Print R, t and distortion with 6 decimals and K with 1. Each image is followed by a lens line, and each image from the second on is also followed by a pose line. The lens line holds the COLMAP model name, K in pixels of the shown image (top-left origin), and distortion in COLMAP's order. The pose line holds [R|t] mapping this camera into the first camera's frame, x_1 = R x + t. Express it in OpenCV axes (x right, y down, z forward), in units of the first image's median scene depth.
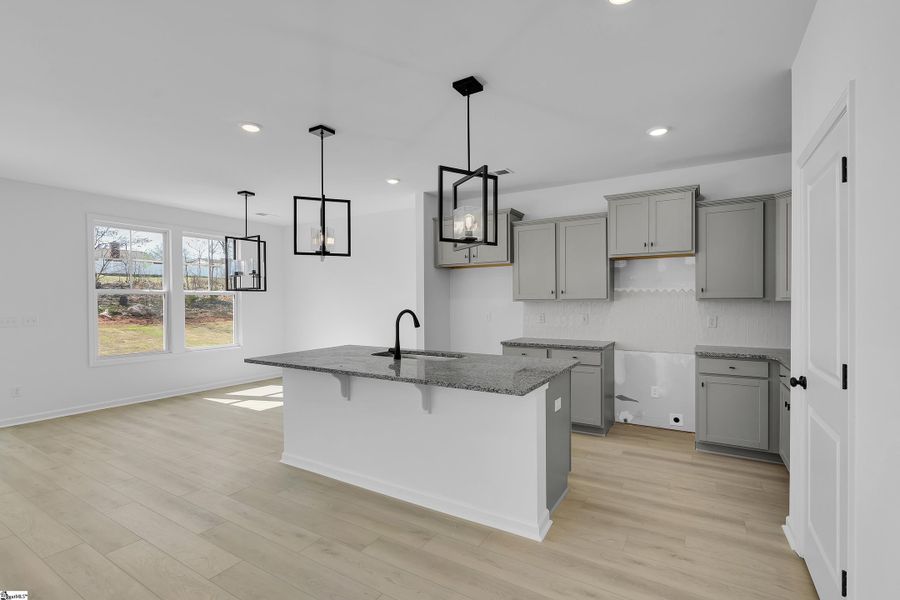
lens RADIAL K [[413.9, 0, 455.4], [0, 413.9, 303.5], [0, 0, 1]] dist [0.000090, -0.000063]
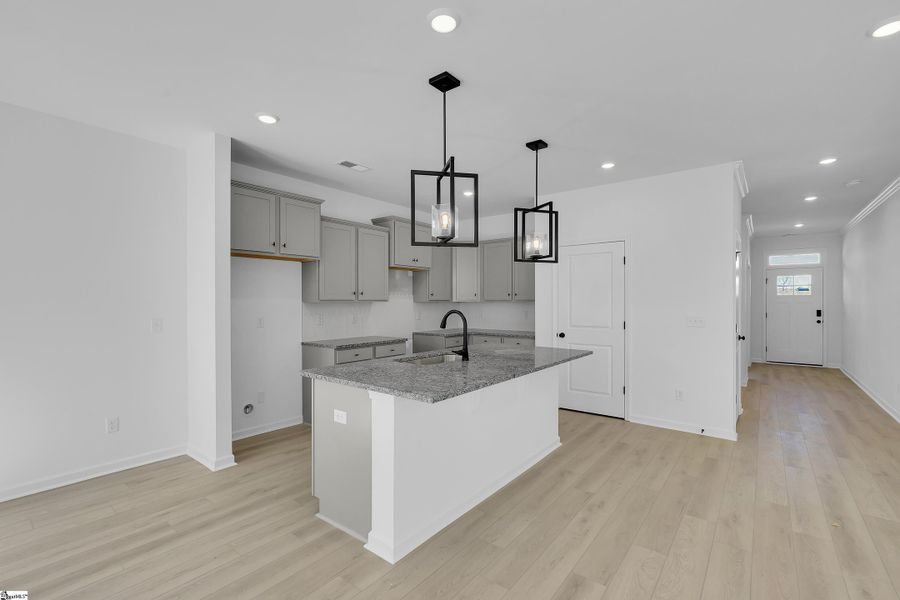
lens RADIAL K [[413.9, 0, 455.4], [0, 413.9, 303.5], [0, 0, 1]] dist [0.000090, -0.000063]
pose [[0.106513, 0.001667, 0.994310, -1.184881], [0.004389, 0.999988, -0.002147, 0.003226], [-0.994302, 0.004593, 0.106504, 0.977876]]
